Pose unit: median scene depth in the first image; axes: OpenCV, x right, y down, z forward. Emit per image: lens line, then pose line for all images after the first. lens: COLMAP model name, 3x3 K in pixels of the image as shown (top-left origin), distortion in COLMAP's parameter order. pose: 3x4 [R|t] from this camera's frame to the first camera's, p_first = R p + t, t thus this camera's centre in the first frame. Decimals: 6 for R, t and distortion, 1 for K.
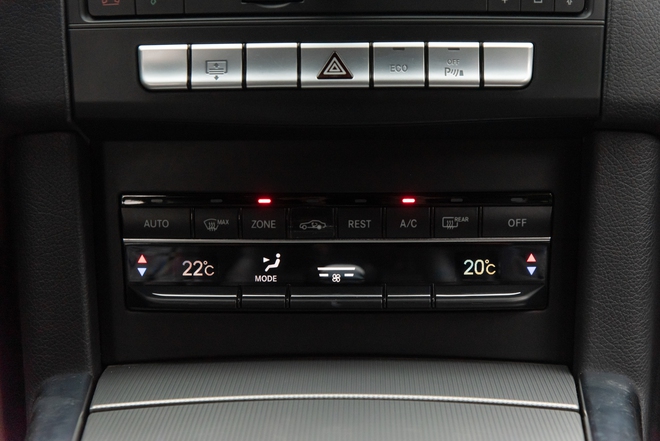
lens RADIAL K [[1661.1, 0, 335.2], [0, 1661.1, 217.8], [0, 0, 1]] dist [0.019705, 0.000000]
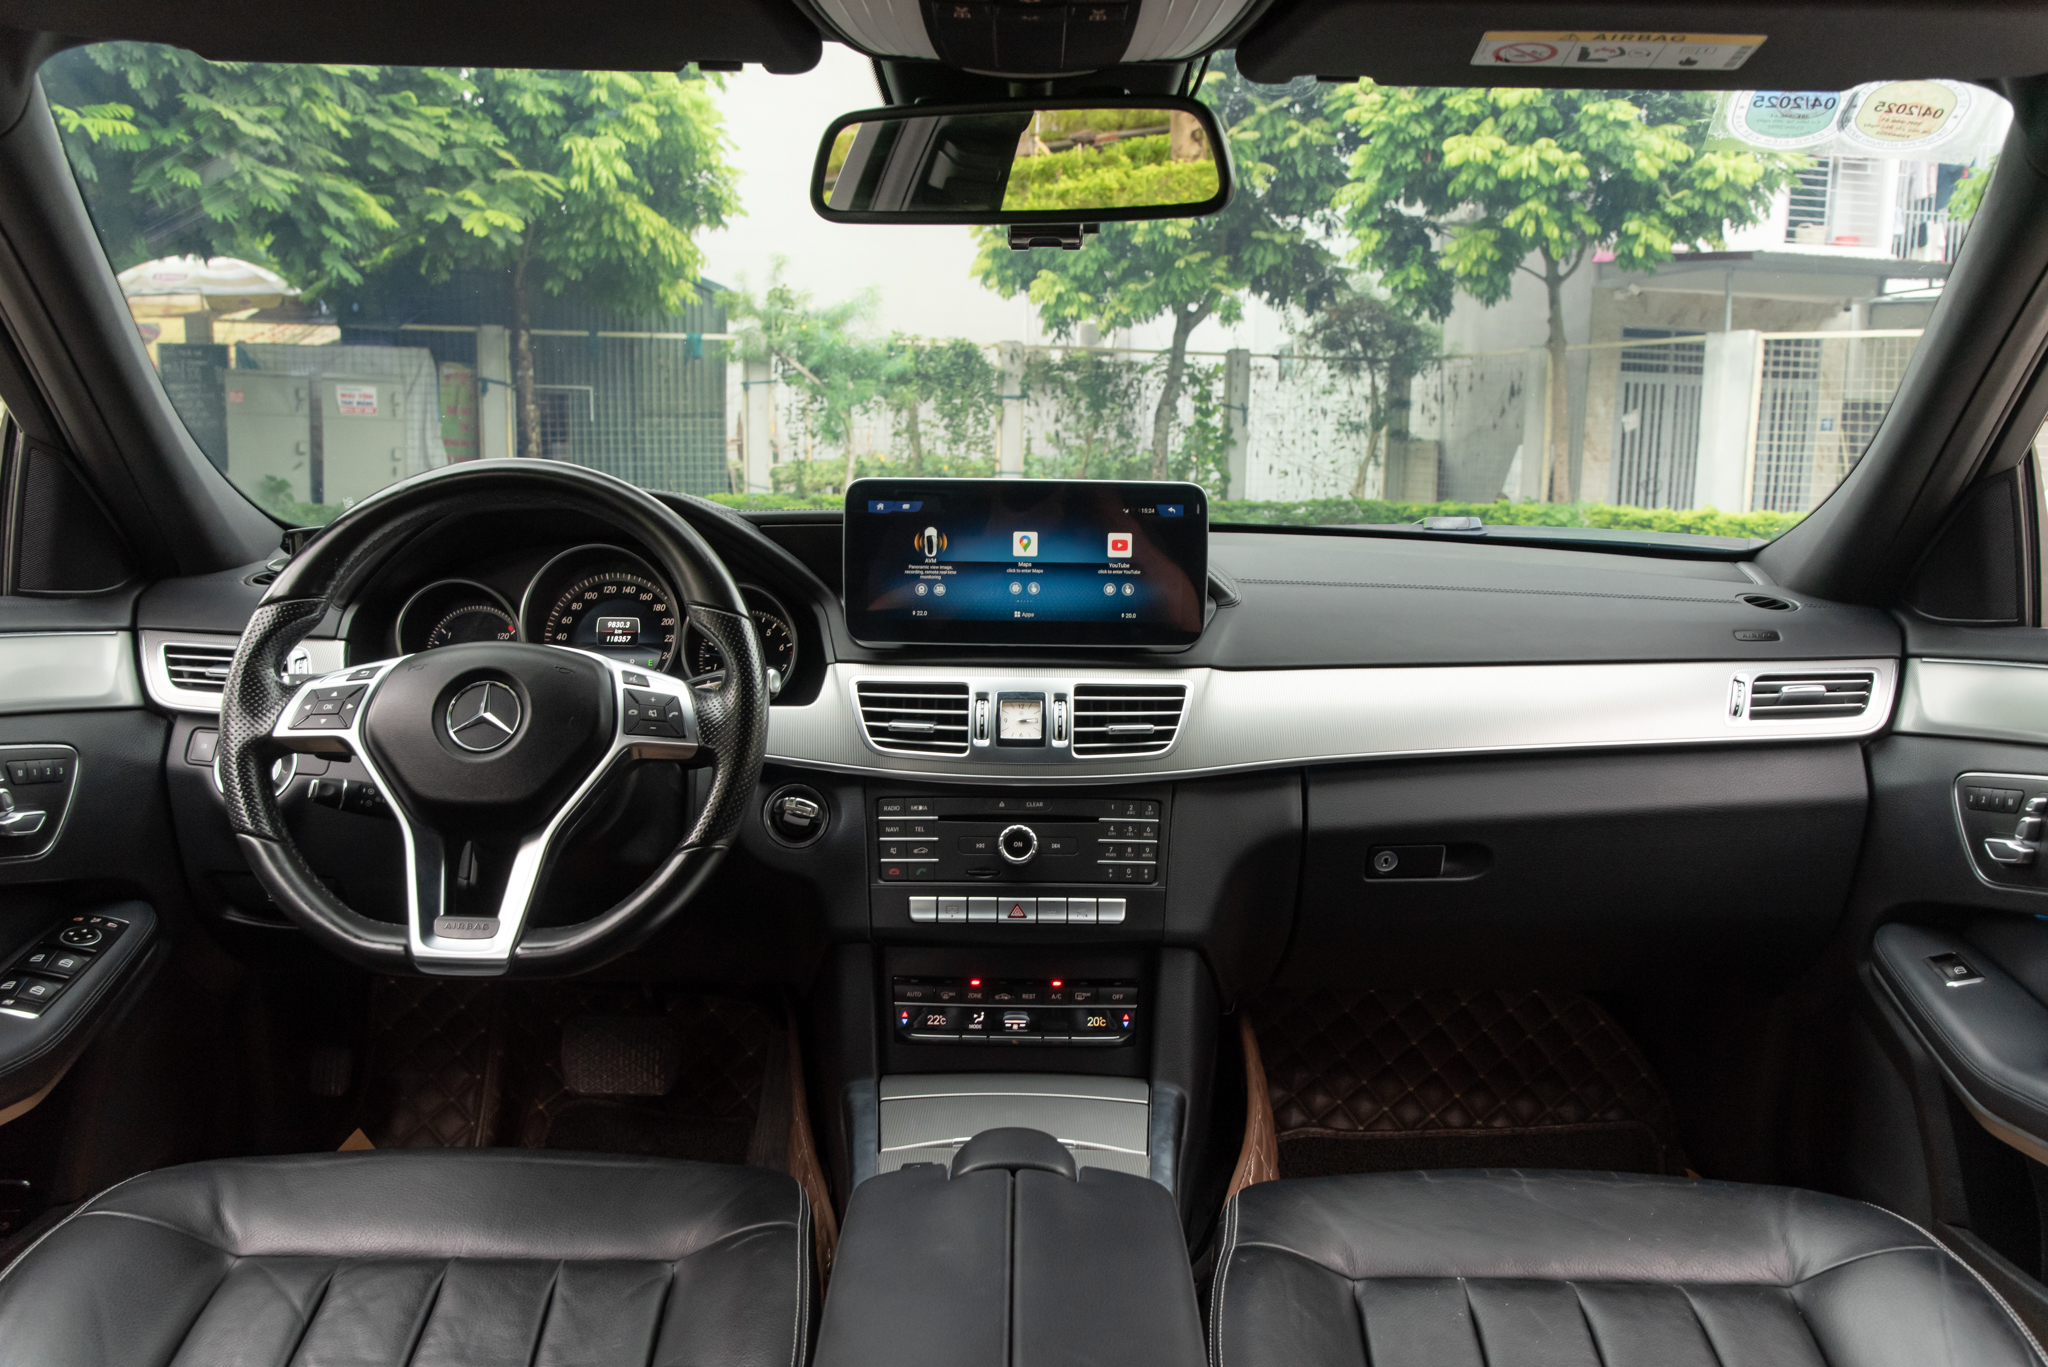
lens RADIAL K [[1780.3, 0, 1037.8], [0, 1780.3, 731.4], [0, 0, 1]] dist [0.006813, 0.002607]
pose [[0.999469, 0.018515, 0.026813, -0.032210], [-0.015833, 0.995159, -0.096993, -0.094088], [-0.028479, 0.096517, 0.994924, -0.924698]]
